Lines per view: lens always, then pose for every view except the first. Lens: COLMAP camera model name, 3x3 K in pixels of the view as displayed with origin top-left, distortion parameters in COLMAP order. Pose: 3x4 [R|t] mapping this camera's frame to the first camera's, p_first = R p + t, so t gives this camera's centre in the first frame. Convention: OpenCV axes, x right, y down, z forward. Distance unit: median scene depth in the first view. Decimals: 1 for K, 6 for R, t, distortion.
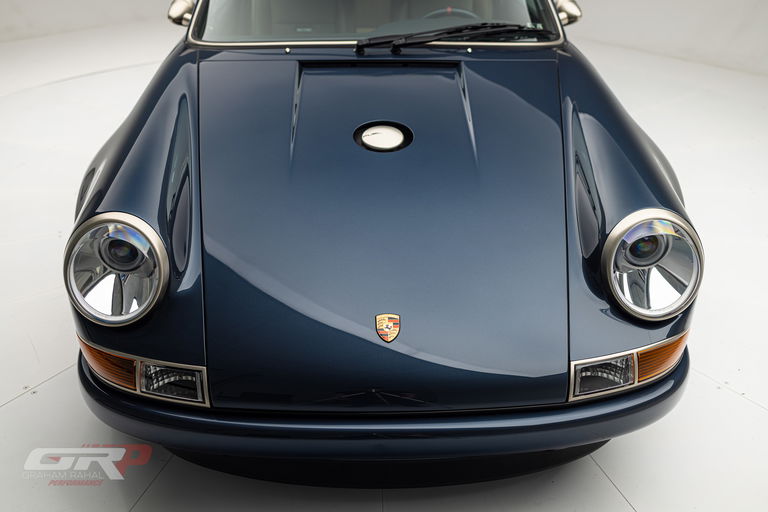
lens RADIAL K [[780.2, 0, 384.0], [0, 780.2, 256.0], [0, 0, 1]] dist [0.012059, 0.001413]
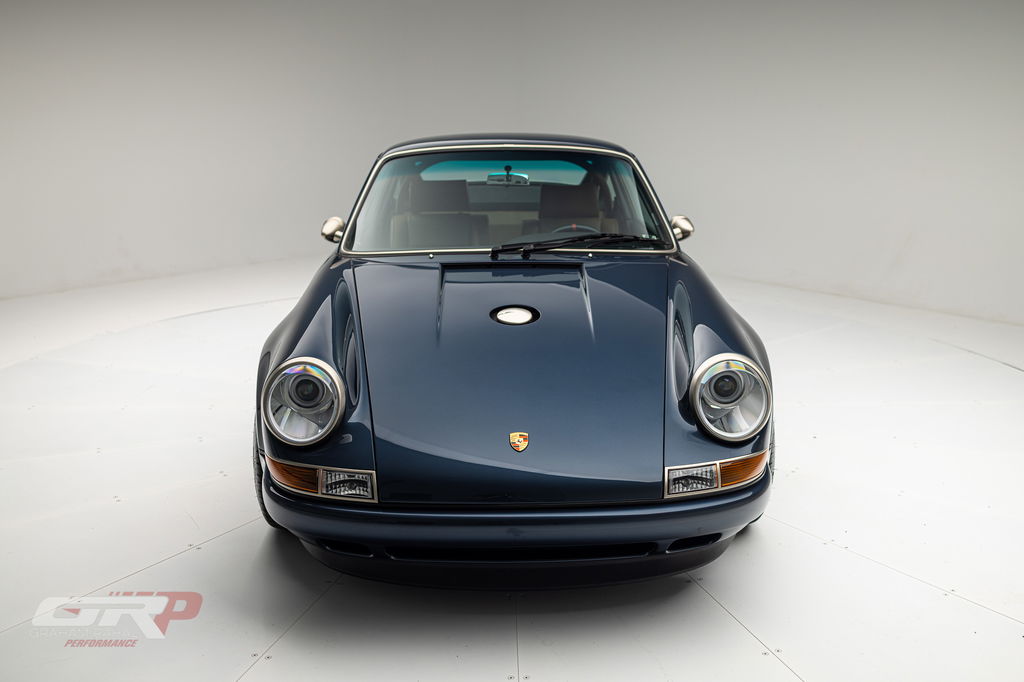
lens RADIAL K [[1040.3, 0, 512.0], [0, 1040.3, 341.0], [0, 0, 1]] dist [0.012059, 0.001413]
pose [[0.999956, -0.007186, -0.005997, 0.003139], [0.005509, 0.969873, -0.243547, 0.230820], [0.007567, 0.243503, 0.969871, -0.450119]]
